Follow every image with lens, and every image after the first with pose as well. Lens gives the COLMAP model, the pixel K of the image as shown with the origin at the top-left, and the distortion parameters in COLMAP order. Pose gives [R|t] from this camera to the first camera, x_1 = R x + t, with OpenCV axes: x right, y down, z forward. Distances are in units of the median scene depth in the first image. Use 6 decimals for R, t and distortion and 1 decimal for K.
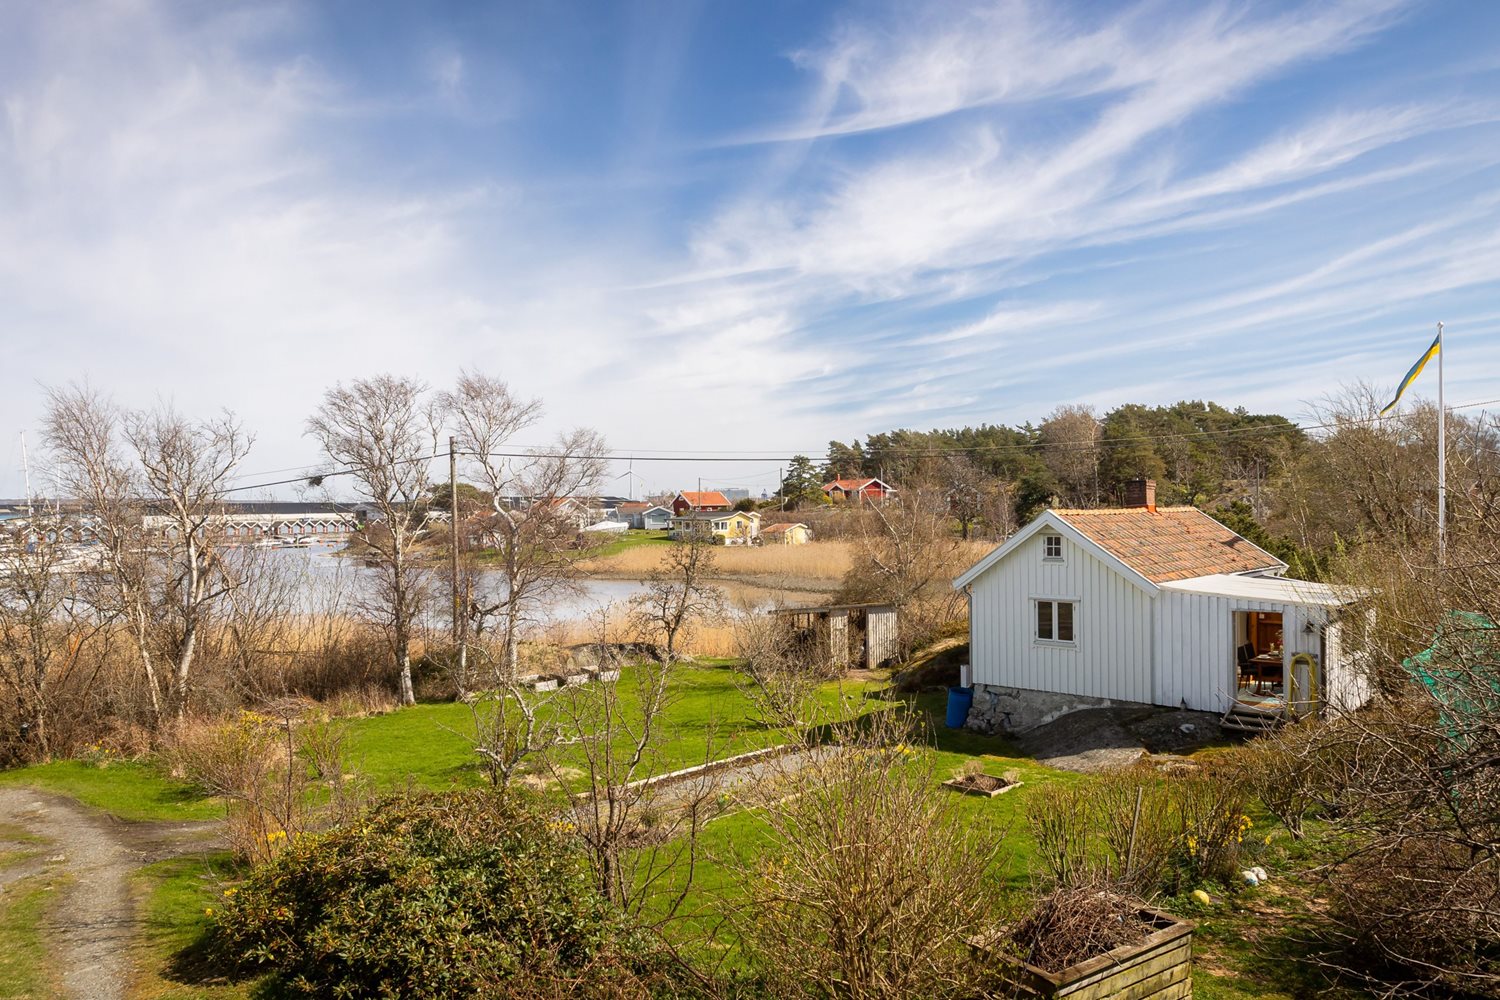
lens RADIAL K [[1029.7, 0, 749.1], [0, 1029.7, 504.7], [0, 0, 1]] dist [0.002233, -0.002911]
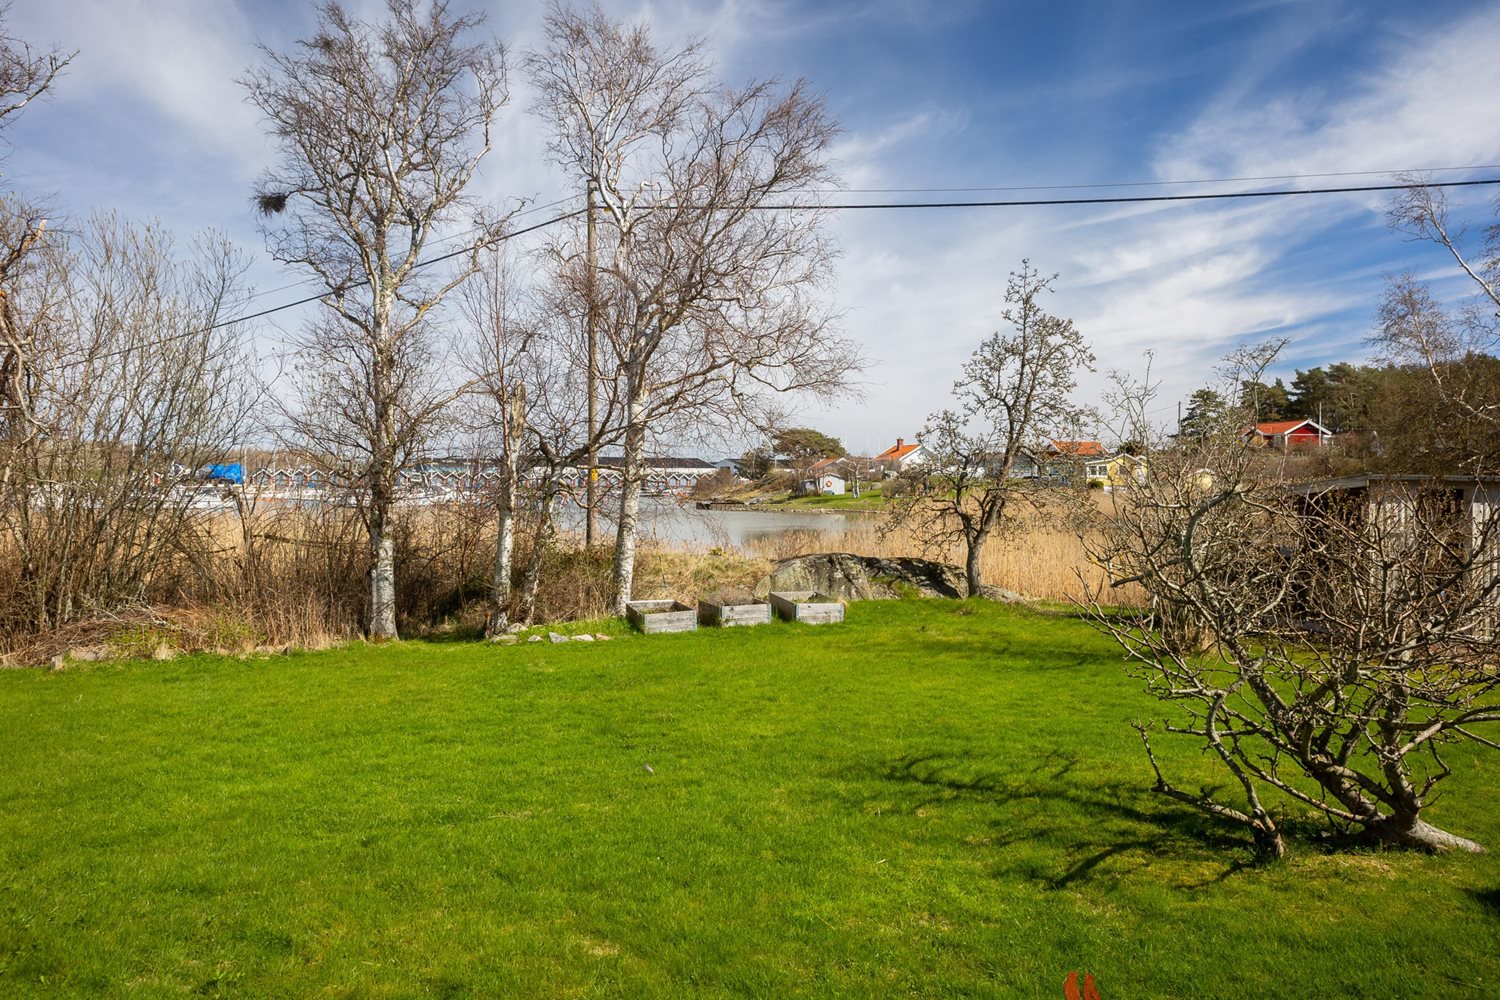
lens RADIAL K [[1029.7, 0, 748.1], [0, 1029.7, 498.2], [0, 0, 1]] dist [0.002233, -0.002911]
pose [[0.936639, 0.024477, -0.349439, -0.001348], [-0.016813, 0.999547, 0.024948, 0.020790], [0.349892, -0.017492, 0.936627, 0.111453]]
